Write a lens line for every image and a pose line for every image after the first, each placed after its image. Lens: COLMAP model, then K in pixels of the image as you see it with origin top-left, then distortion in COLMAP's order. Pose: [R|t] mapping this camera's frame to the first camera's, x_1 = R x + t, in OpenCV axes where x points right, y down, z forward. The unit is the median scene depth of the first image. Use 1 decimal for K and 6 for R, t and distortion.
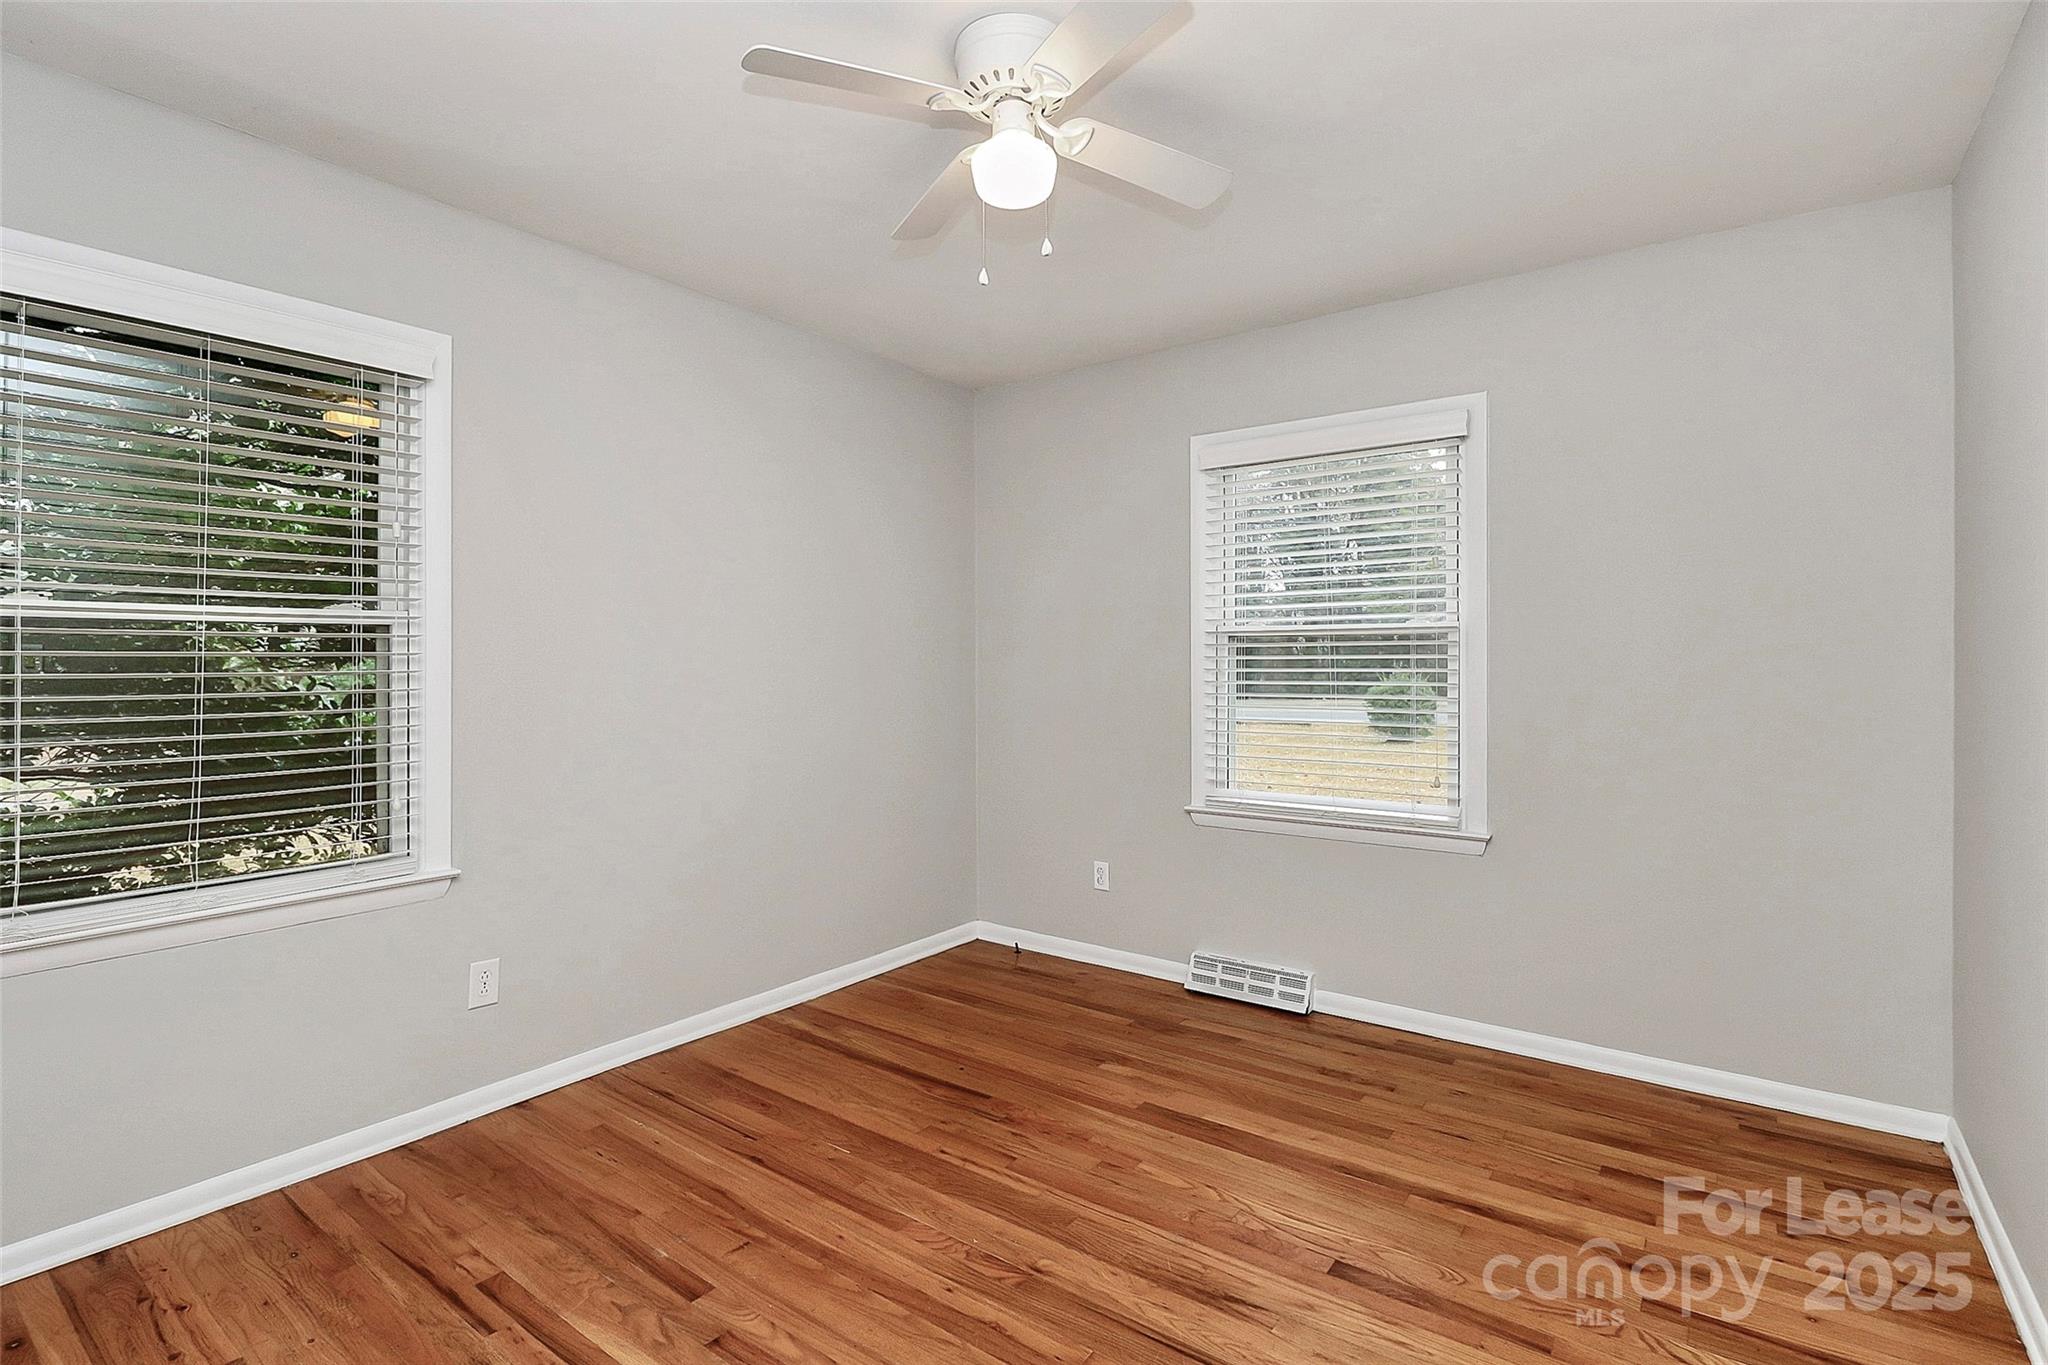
lens RADIAL K [[971.9, 0, 1014.9], [0, 971.9, 670.6], [0, 0, 1]] dist [0.005272, -0.011329]
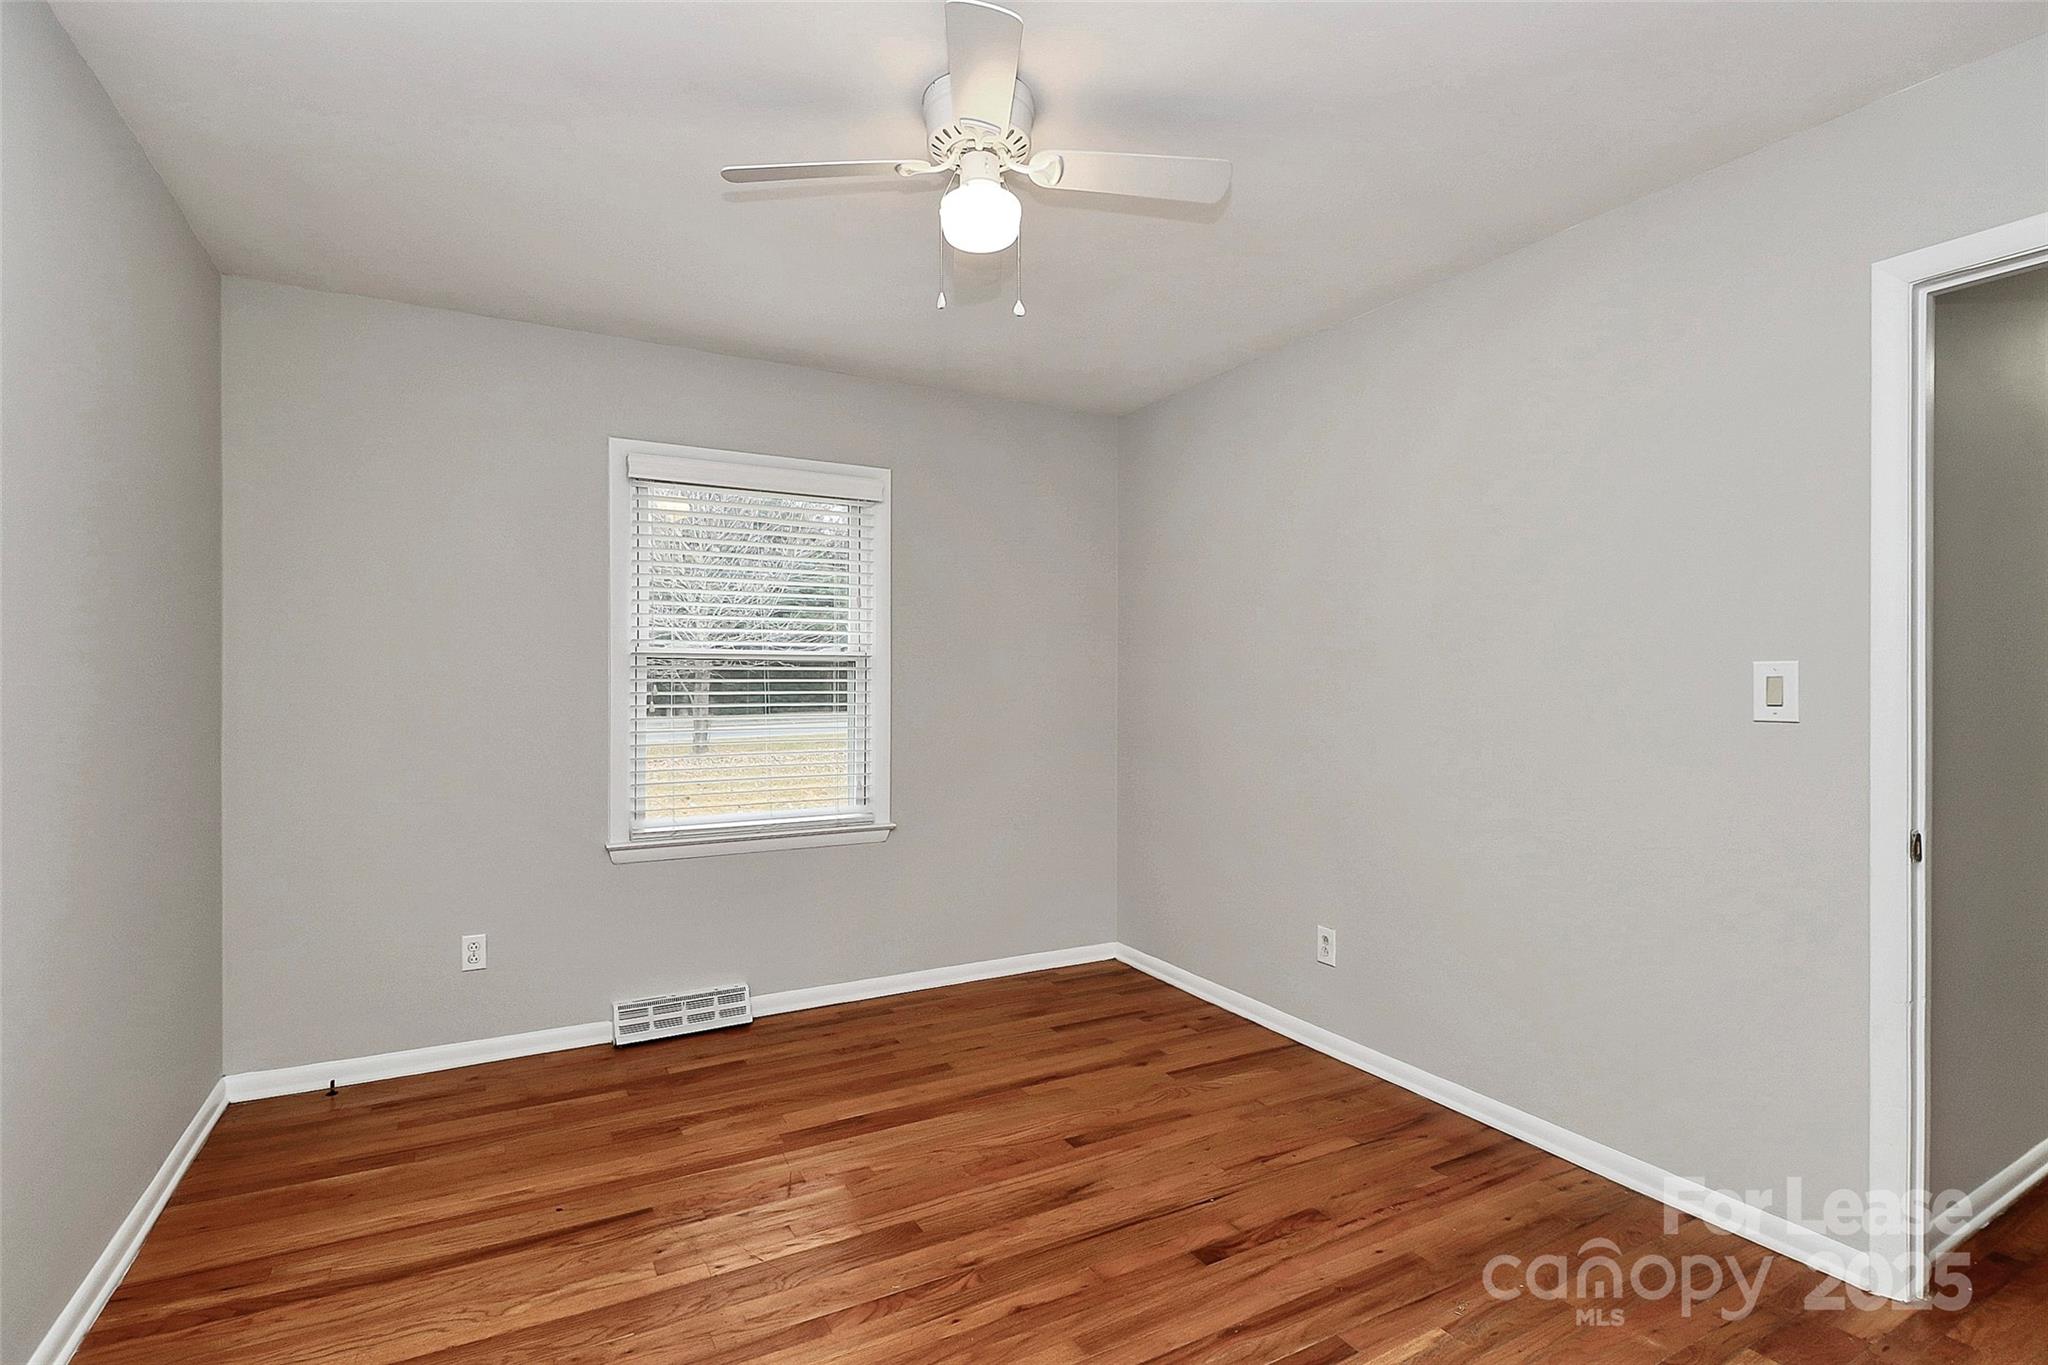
lens RADIAL K [[971.9, 0, 1020.3], [0, 971.9, 682.0], [0, 0, 1]] dist [0.005272, -0.011329]
pose [[0.411835, 0.008073, 0.911223, -0.552165], [0.009190, 0.999873, -0.013012, 0.004441], [-0.911212, 0.013733, 0.411708, 0.312402]]
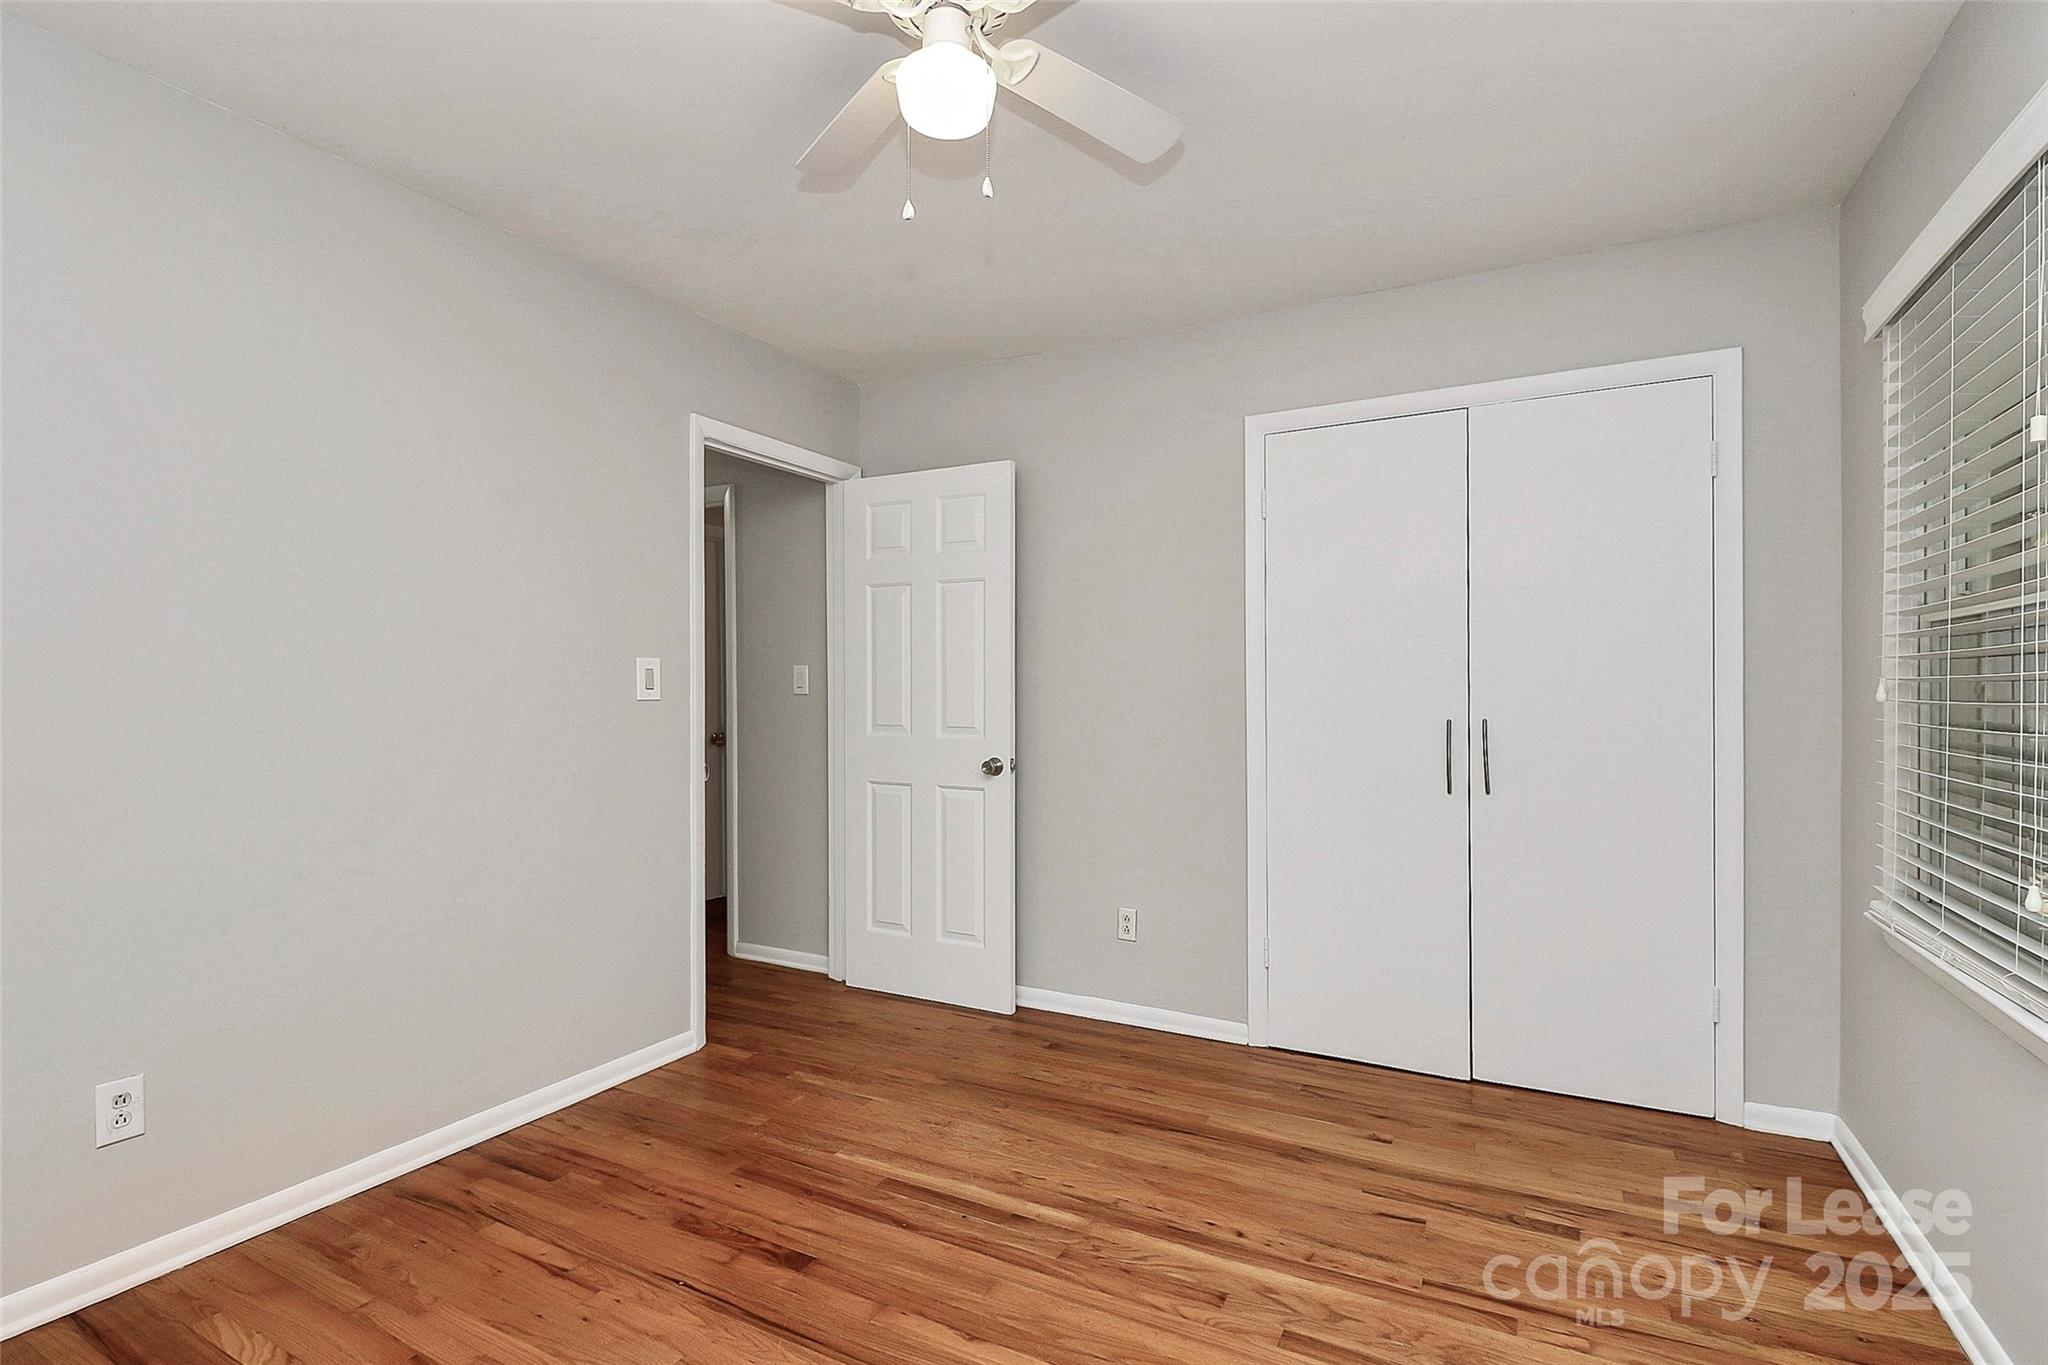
lens RADIAL K [[971.9, 0, 1029.5], [0, 971.9, 680.7], [0, 0, 1]] dist [0.005272, -0.011329]
pose [[-0.988613, 0.003313, -0.150441, 0.042323], [0.001974, 0.999957, 0.009055, 0.000466], [0.150465, 0.008655, -0.988577, 1.113529]]
